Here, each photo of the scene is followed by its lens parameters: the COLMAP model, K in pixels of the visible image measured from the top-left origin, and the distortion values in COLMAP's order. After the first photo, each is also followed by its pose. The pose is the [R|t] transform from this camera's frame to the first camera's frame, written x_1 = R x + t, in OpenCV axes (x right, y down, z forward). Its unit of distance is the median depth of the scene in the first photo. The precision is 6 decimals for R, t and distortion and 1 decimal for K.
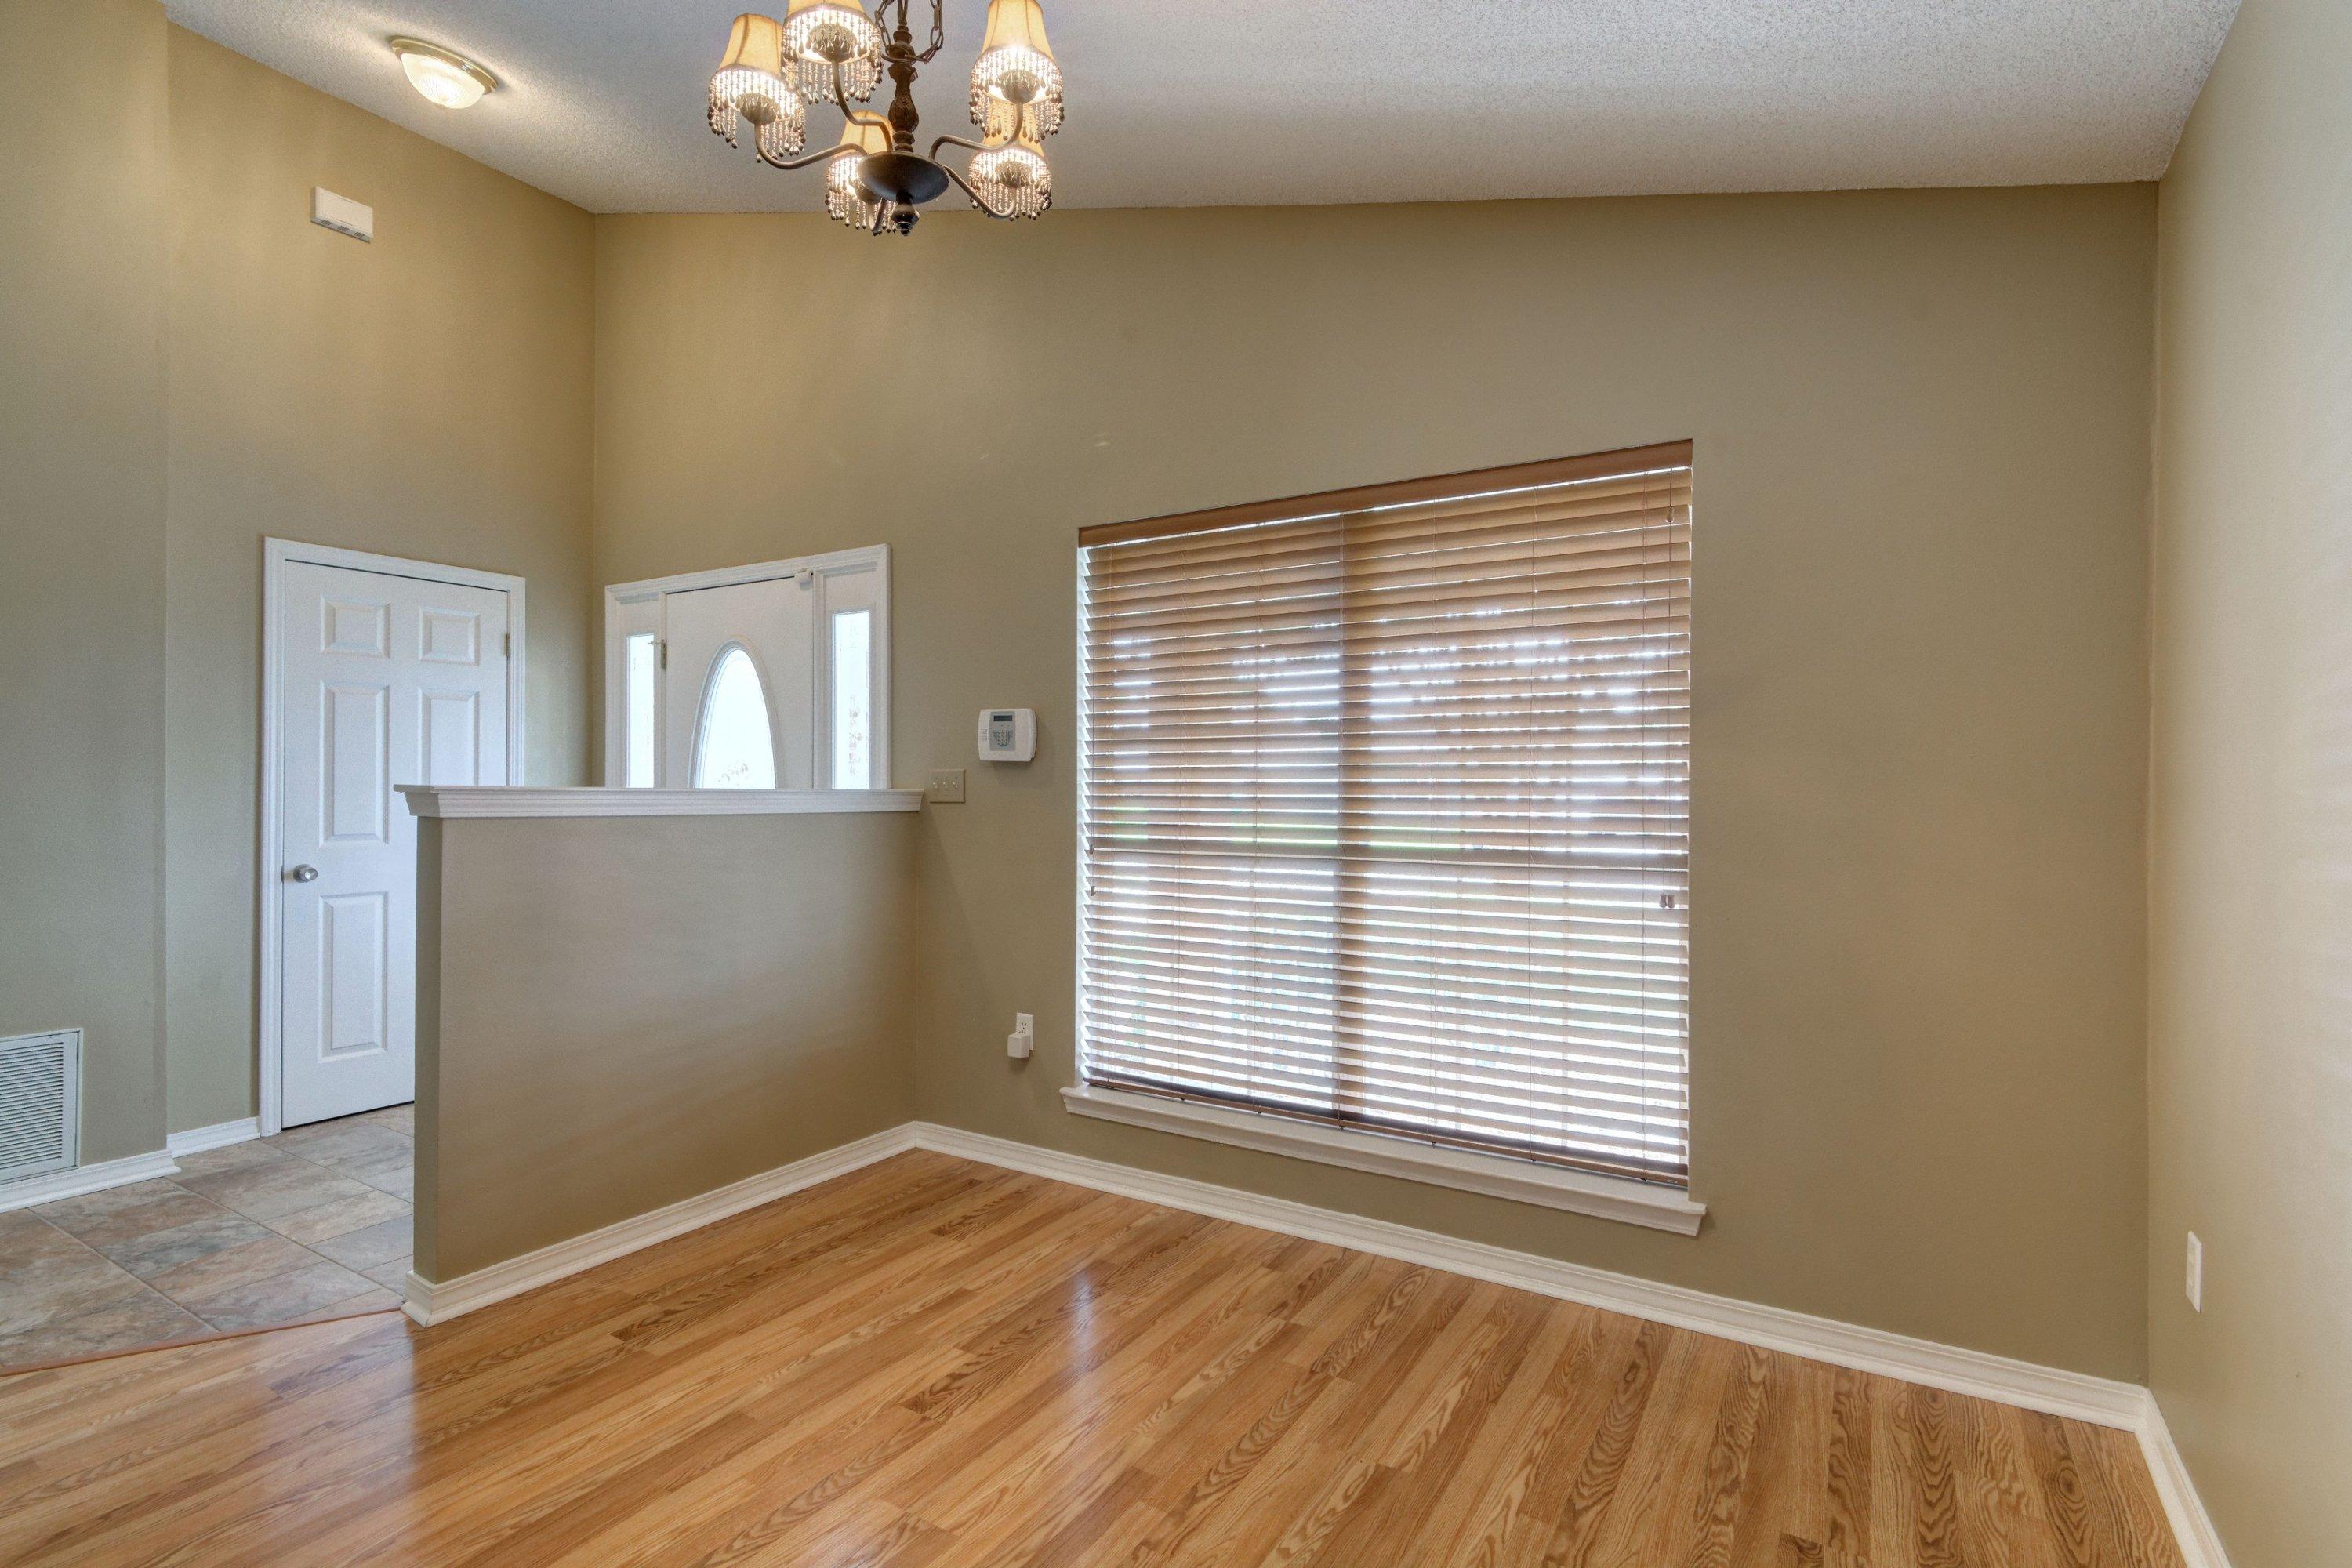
lens RADIAL K [[1150.7, 0, 1177.1], [0, 1150.7, 781.8], [0, 0, 1]] dist [0.009030, -0.004368]
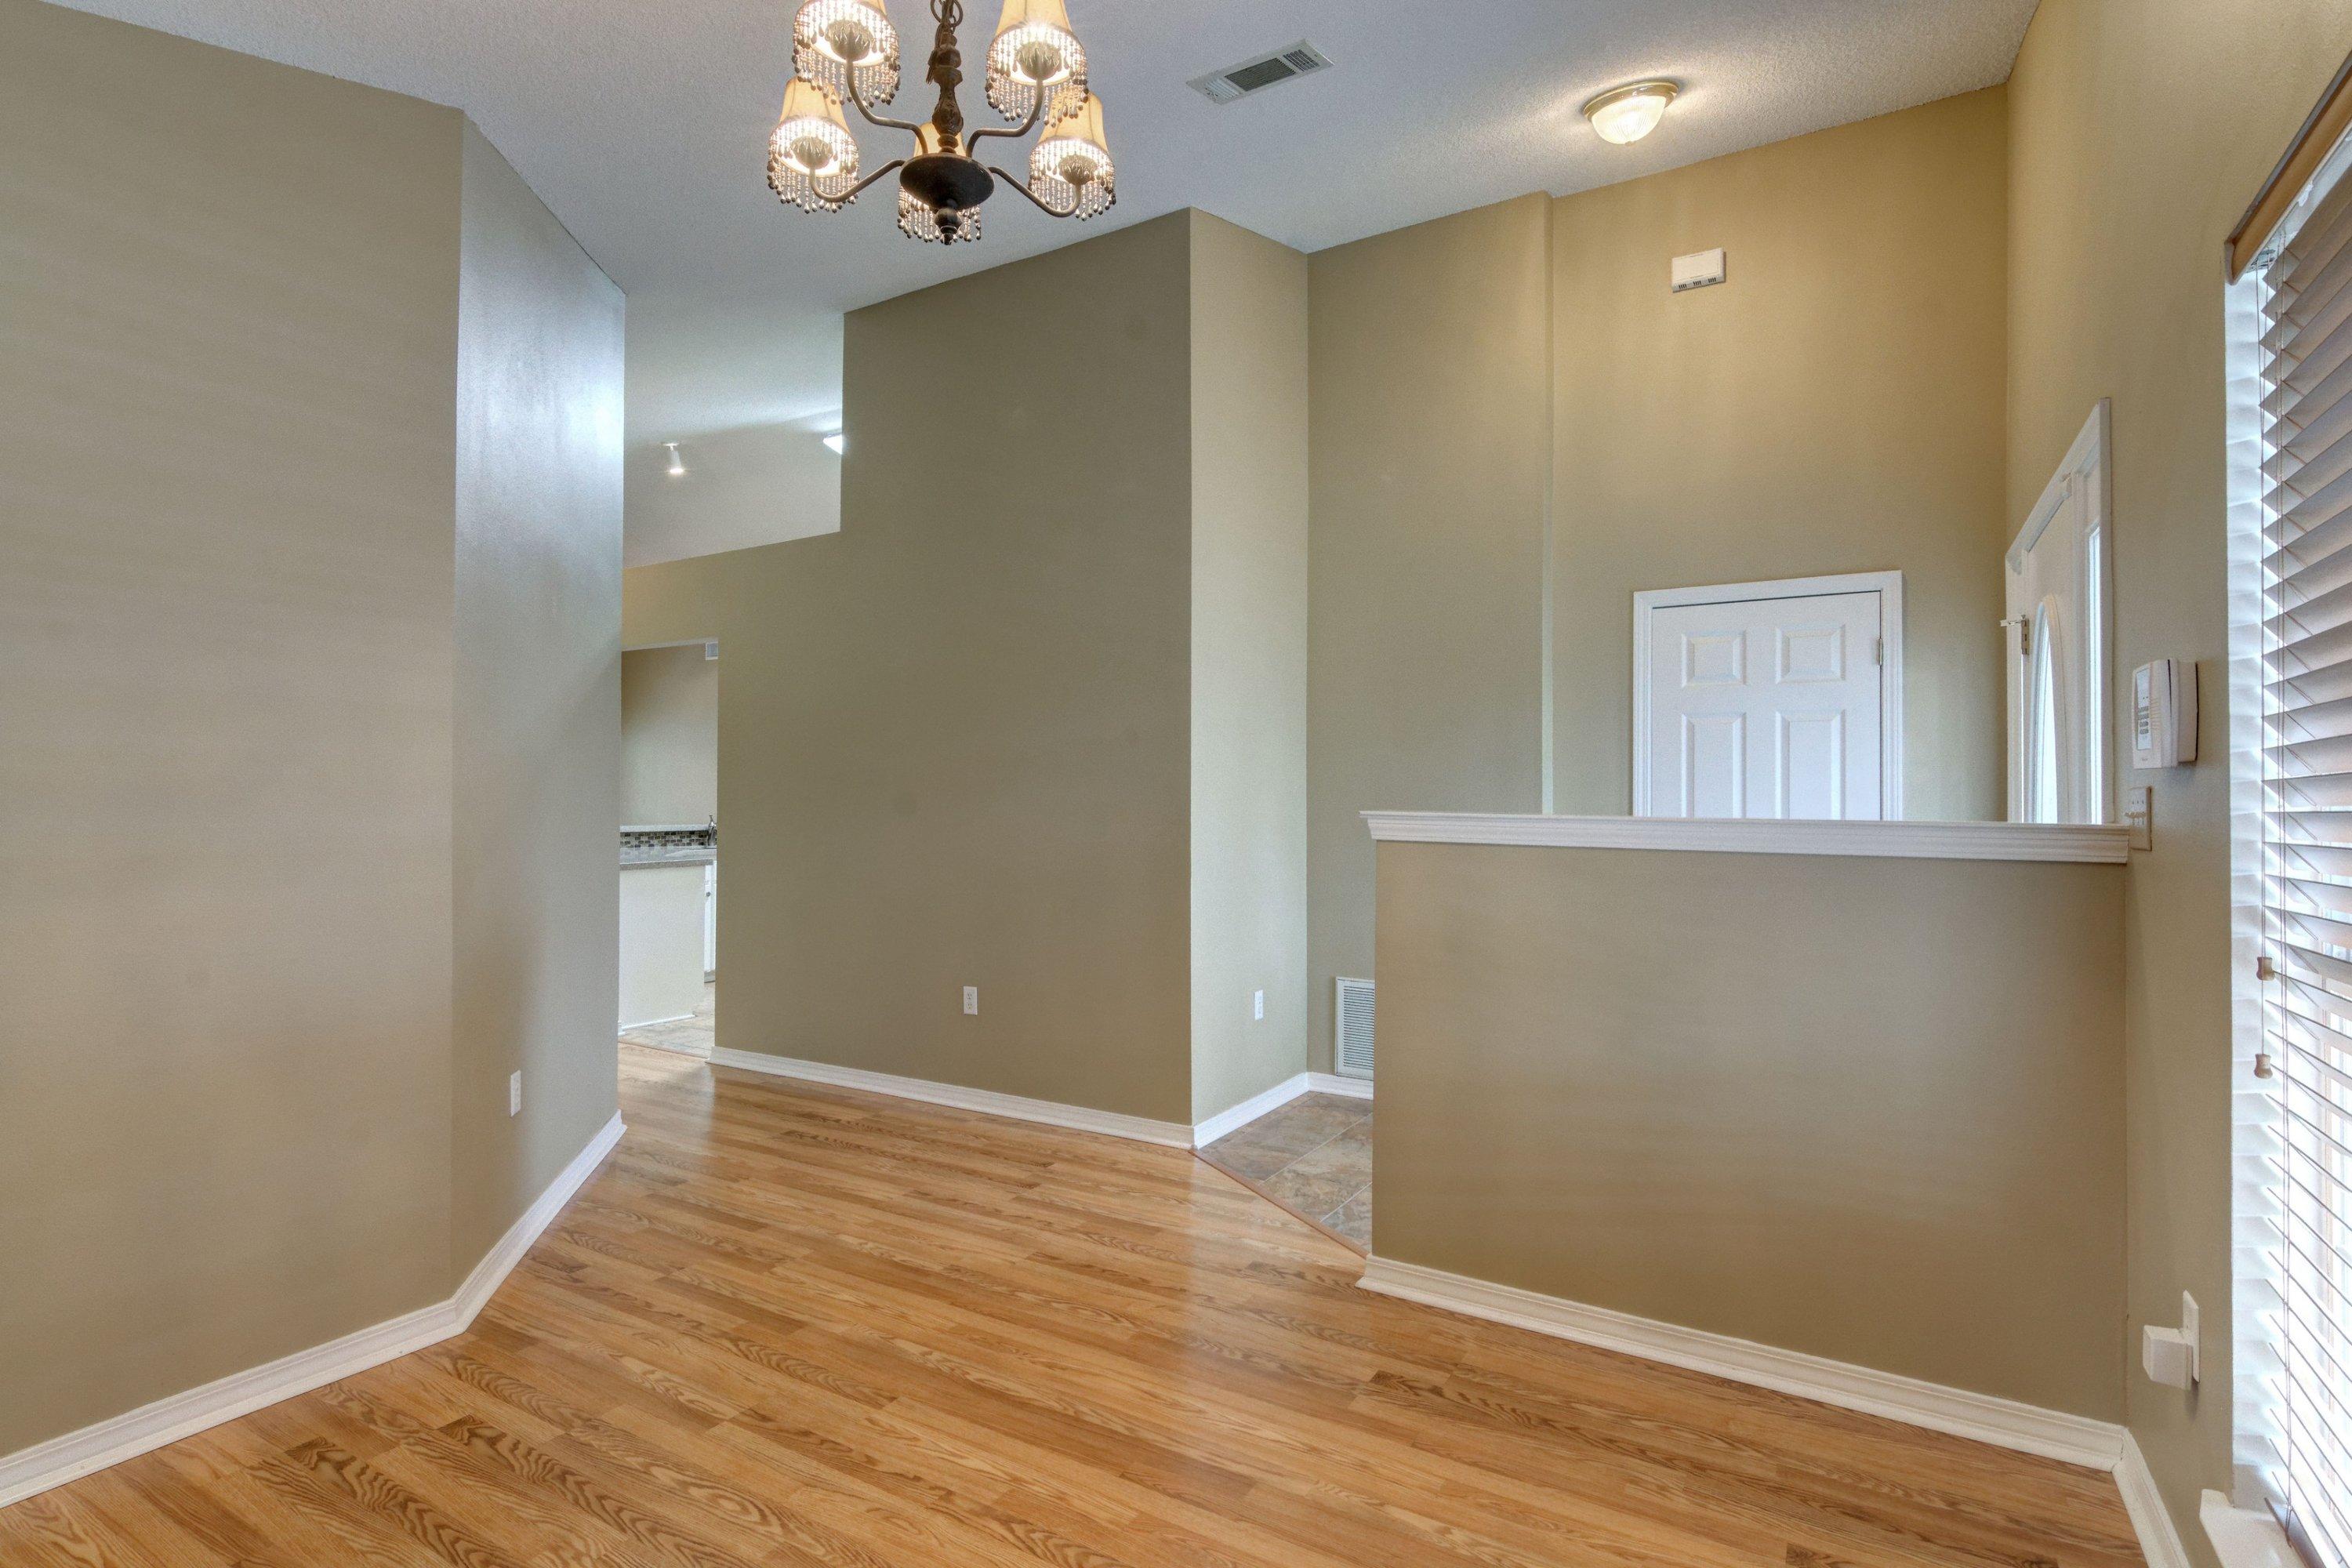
lens RADIAL K [[1150.7, 0, 1176.4], [0, 1150.7, 781.0], [0, 0, 1]] dist [0.009030, -0.004368]
pose [[0.009499, -0.023169, -0.999686, 0.393835], [-0.010622, 0.999673, -0.023269, 0.005256], [0.999898, 0.010840, 0.009250, 0.654283]]
